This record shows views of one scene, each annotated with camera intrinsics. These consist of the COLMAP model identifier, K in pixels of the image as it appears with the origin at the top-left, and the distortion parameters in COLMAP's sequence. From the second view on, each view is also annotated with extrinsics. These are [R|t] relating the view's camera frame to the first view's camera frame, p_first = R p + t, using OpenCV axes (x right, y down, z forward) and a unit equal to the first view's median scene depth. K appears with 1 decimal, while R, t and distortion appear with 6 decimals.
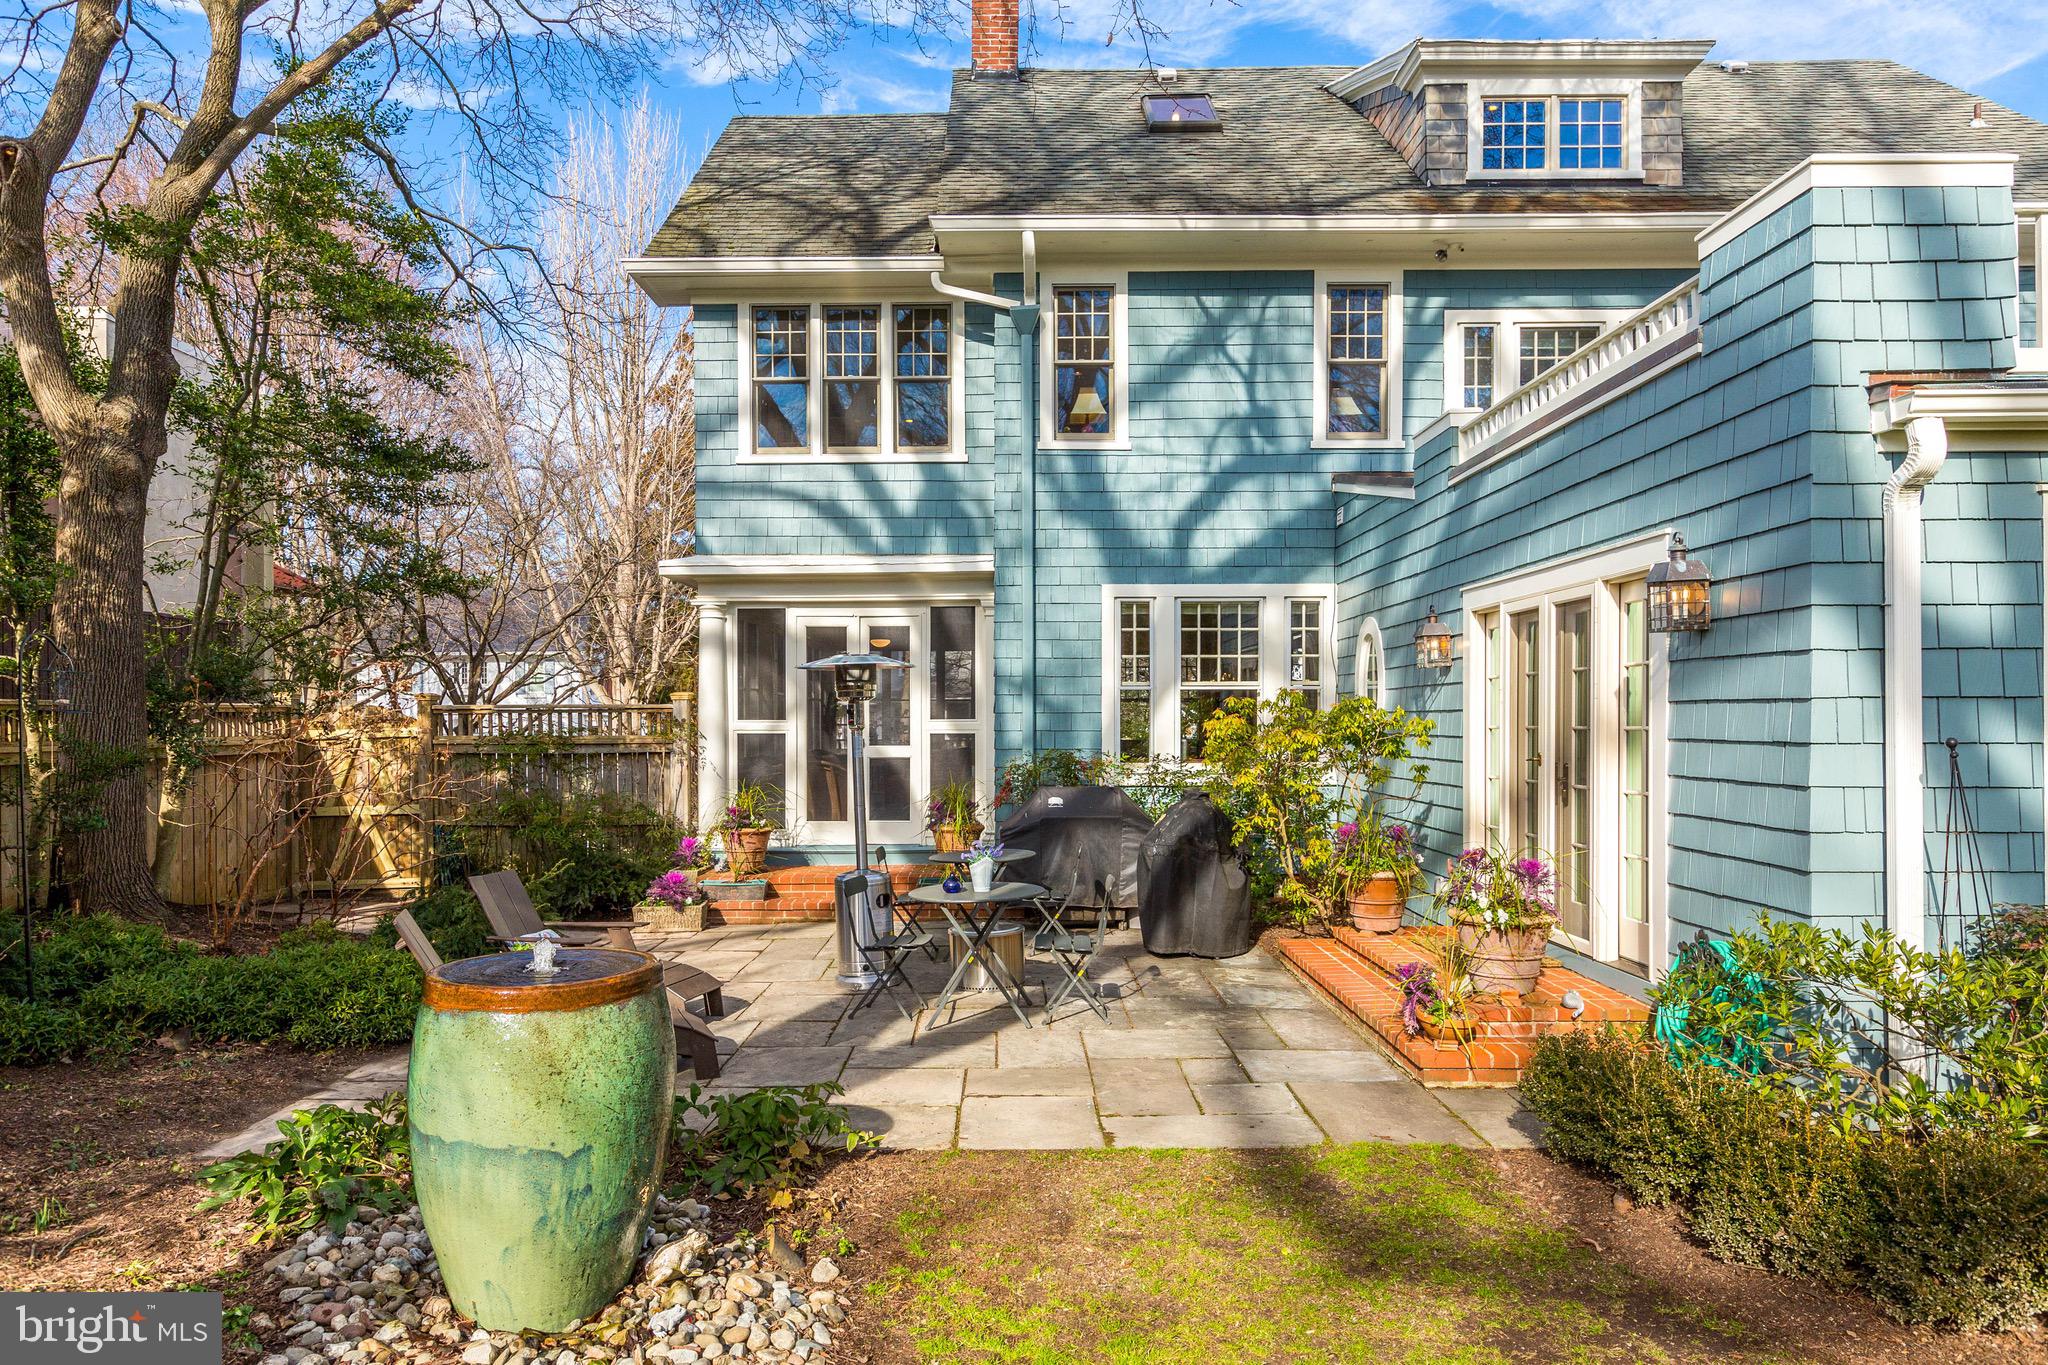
lens RADIAL K [[1236.0, 0, 956.7], [0, 1236.0, 732.3], [0, 0, 1]] dist [-0.001899, 0.000028]
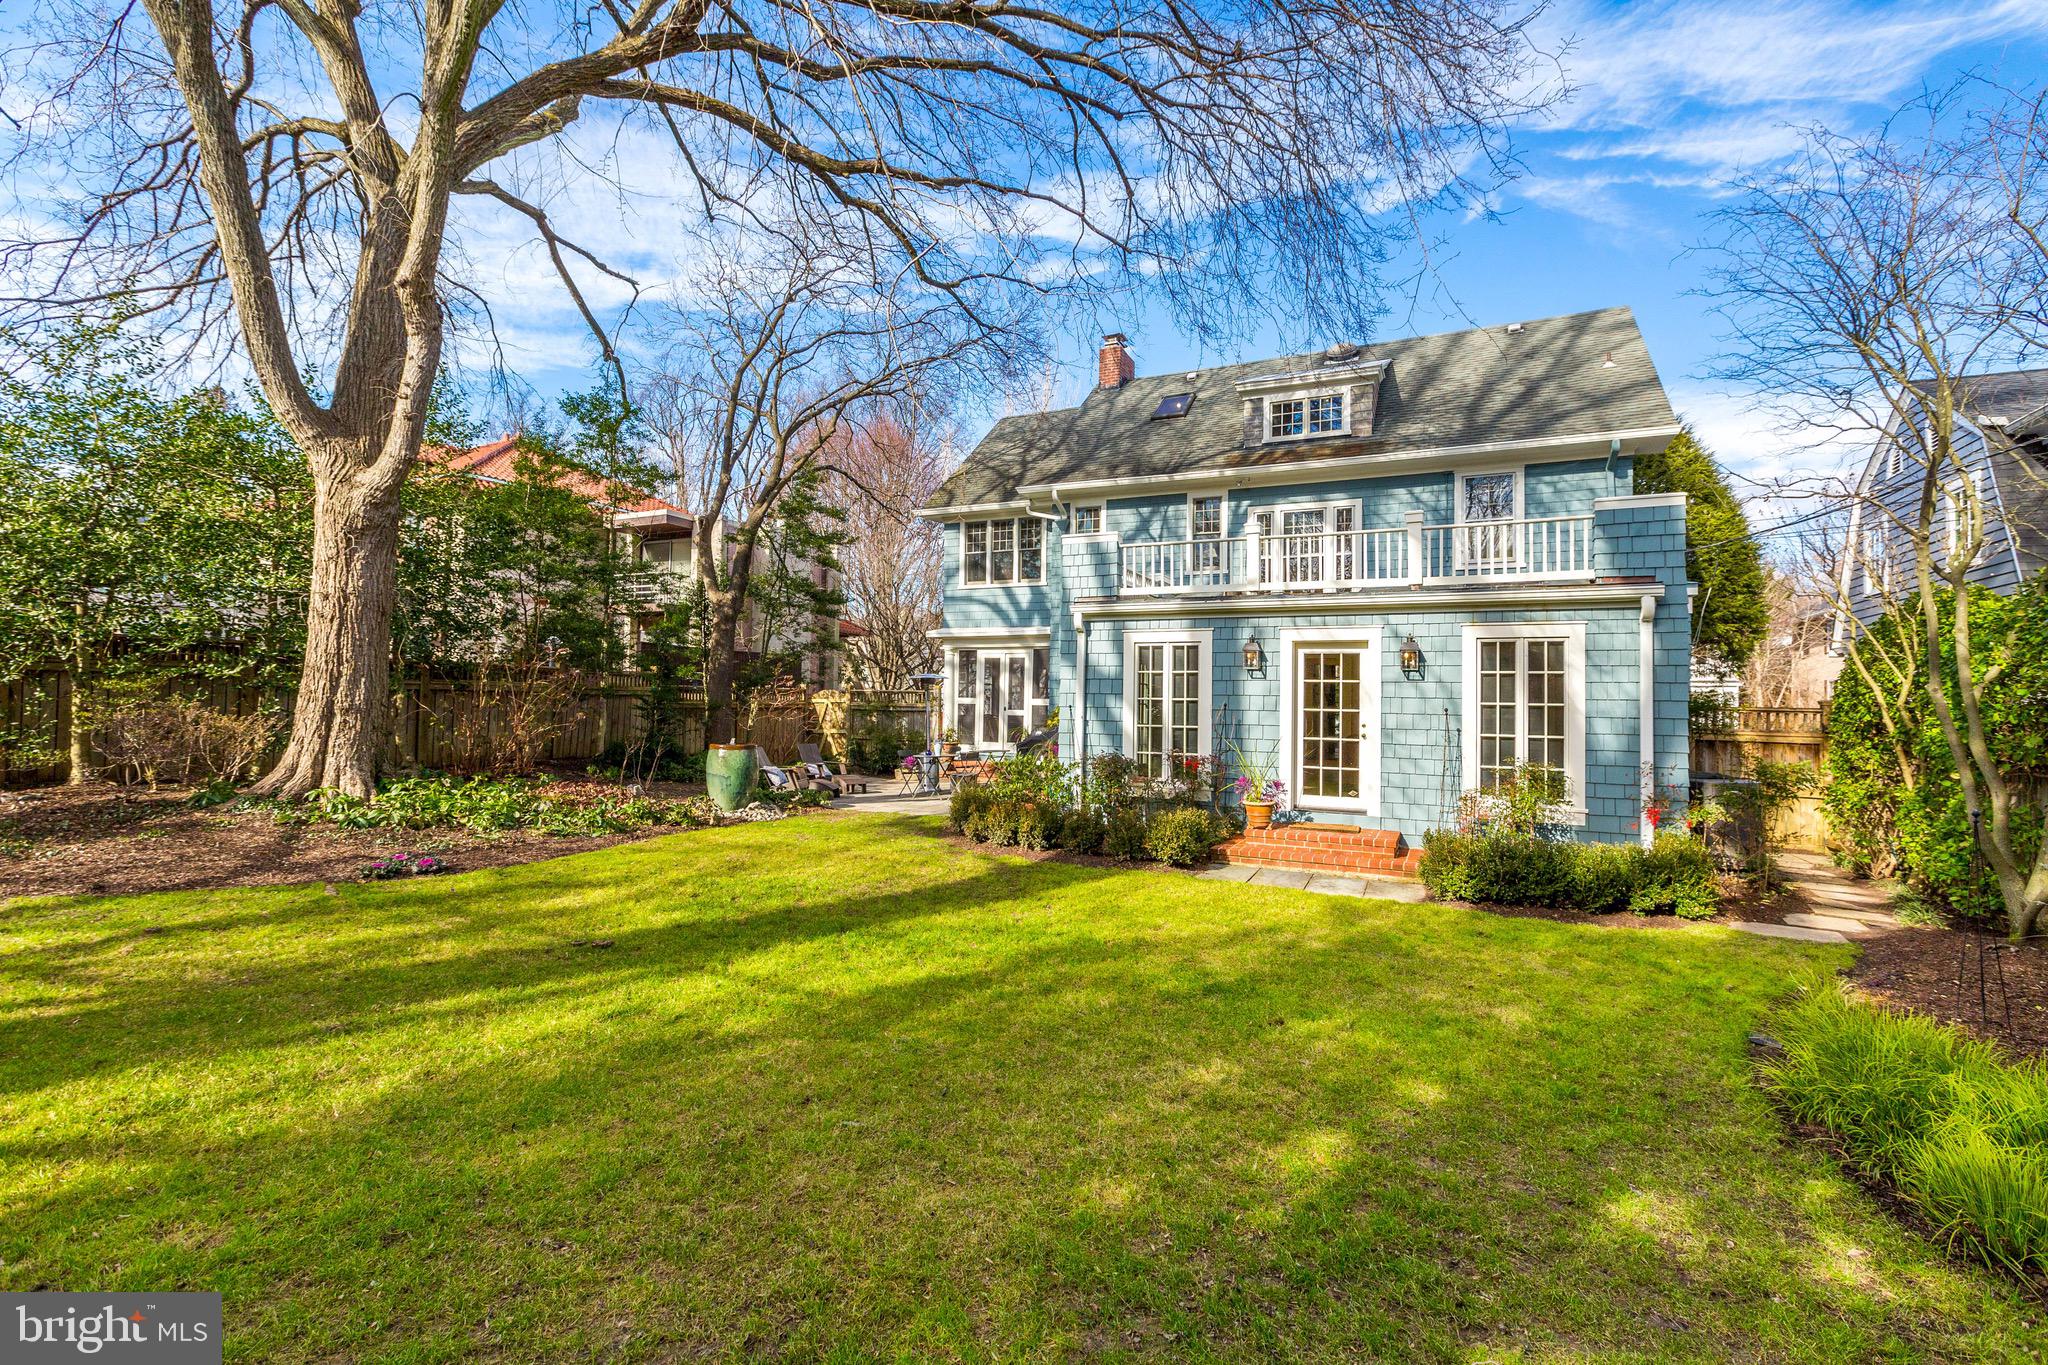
lens RADIAL K [[940.4, 0, 1006.7], [0, 940.4, 676.1], [0, 0, 1]] dist [-0.002061, 0.000775]
pose [[0.899145, 0.005805, -0.437613, 0.721174], [-0.022167, 0.999233, -0.032291, 0.005696], [0.437089, 0.038734, 0.898584, -0.599102]]
